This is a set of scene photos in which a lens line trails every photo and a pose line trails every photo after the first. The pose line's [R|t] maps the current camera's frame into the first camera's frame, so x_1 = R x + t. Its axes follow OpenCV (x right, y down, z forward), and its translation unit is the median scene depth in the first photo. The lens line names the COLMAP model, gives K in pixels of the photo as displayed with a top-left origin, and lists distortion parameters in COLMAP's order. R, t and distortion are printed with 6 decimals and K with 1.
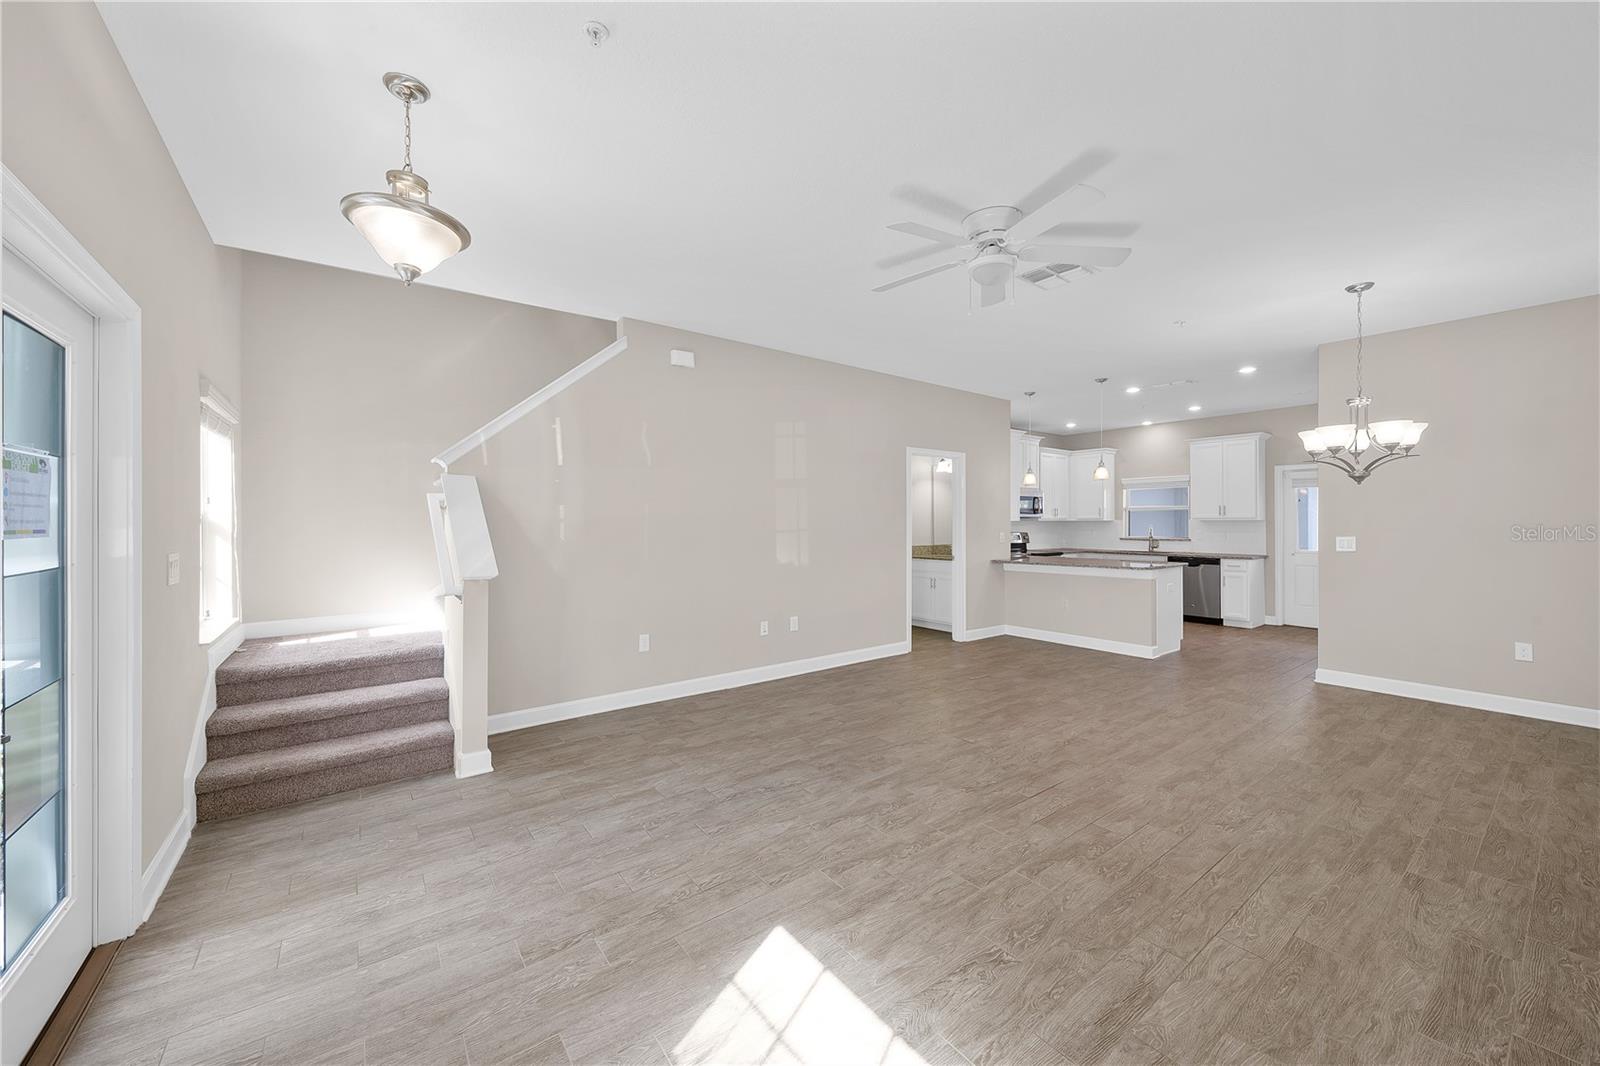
lens RADIAL K [[610.3, 0, 790.3], [0, 610.3, 533.9], [0, 0, 1]] dist [-0.000066, -0.000069]
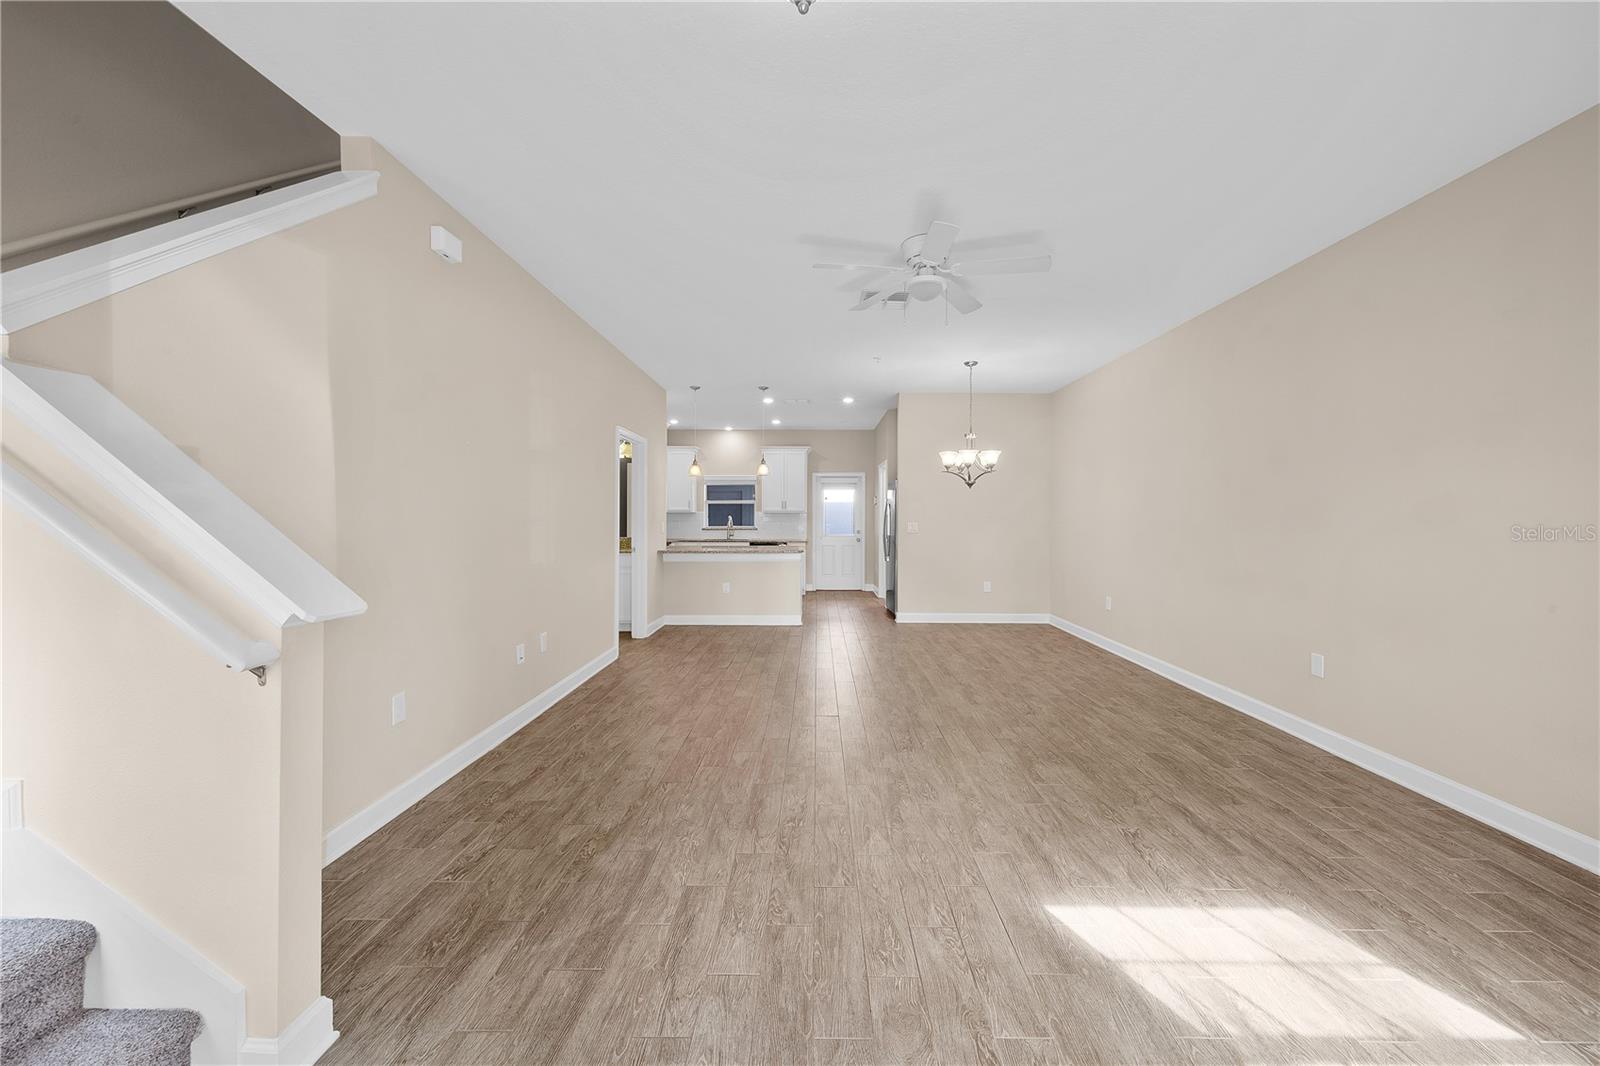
lens RADIAL K [[616.1, 0, 824.9], [0, 616.1, 521.3], [0, 0, 1]] dist [0.003405, 0.000072]
pose [[0.581135, -0.000862, 0.813807, -0.582220], [0.011070, 0.999915, -0.006846, 0.010777], [-0.813732, 0.012987, 0.581095, 0.388095]]
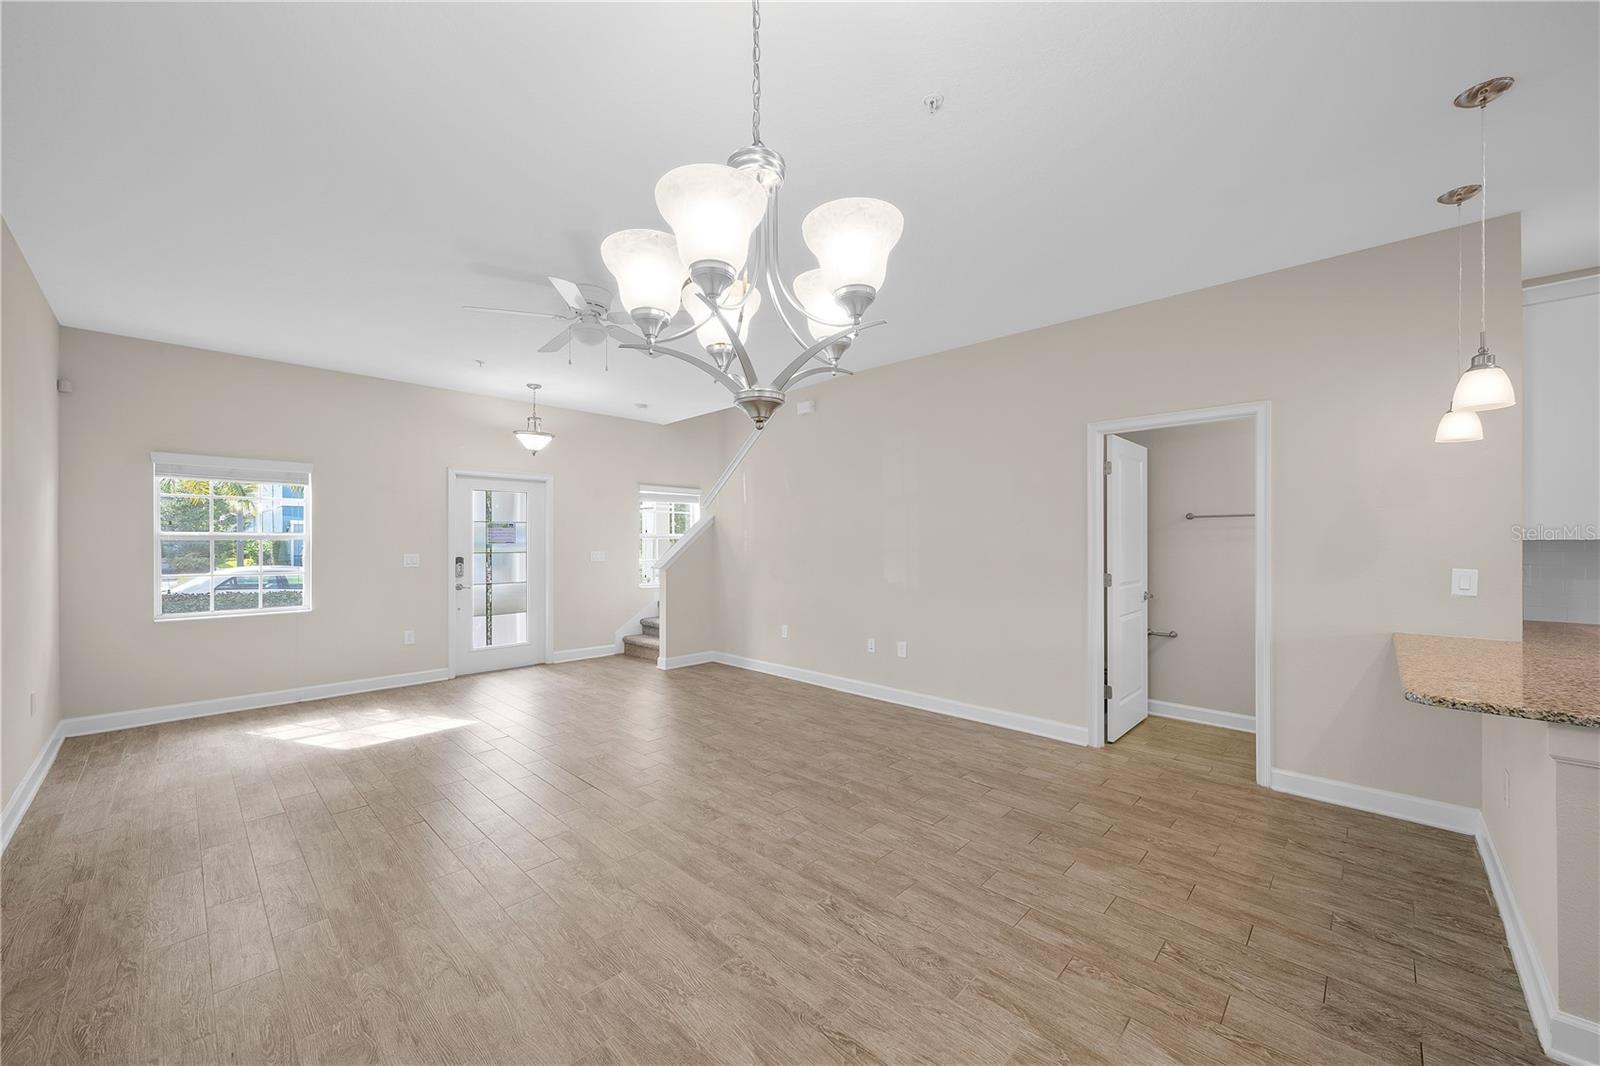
lens RADIAL K [[610.3, 0, 790.3], [0, 610.3, 533.9], [0, 0, 1]] dist [-0.000066, -0.000069]
pose [[0.139808, -0.006339, -0.990158, 1.294145], [-0.021960, 0.999714, -0.009500, -0.023921], [0.989935, 0.023072, 0.139629, 0.990473]]
